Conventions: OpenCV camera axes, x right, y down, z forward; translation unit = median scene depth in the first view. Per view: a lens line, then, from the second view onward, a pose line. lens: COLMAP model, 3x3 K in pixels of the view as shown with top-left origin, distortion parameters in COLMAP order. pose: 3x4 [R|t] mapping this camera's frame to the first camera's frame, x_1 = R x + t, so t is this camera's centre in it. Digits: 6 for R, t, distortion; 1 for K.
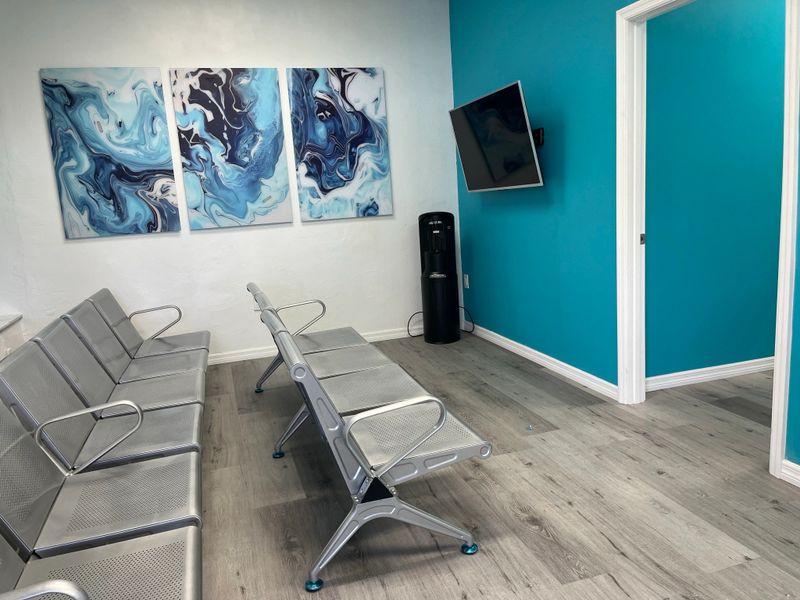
lens RADIAL K [[623.2, 0, 401.8], [0, 623.2, 301.2], [0, 0, 1]] dist [0.041225, -0.030094]
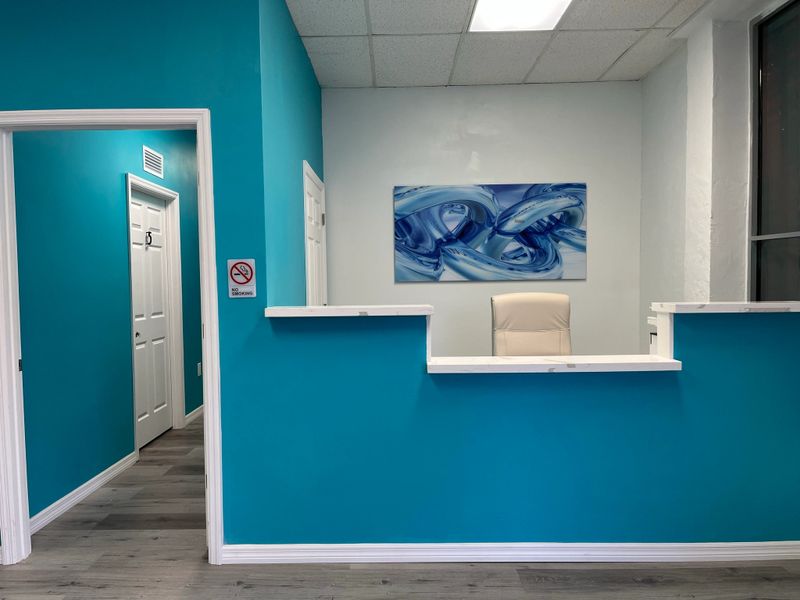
lens RADIAL K [[603.0, 0, 371.9], [0, 603.0, 305.5], [0, 0, 1]] dist [-0.011760, -0.009588]
pose [[0.304790, 0.029495, 0.951963, -0.286679], [0.161666, 0.983414, -0.082230, -0.033579], [-0.938599, 0.178963, 0.294966, 0.284862]]
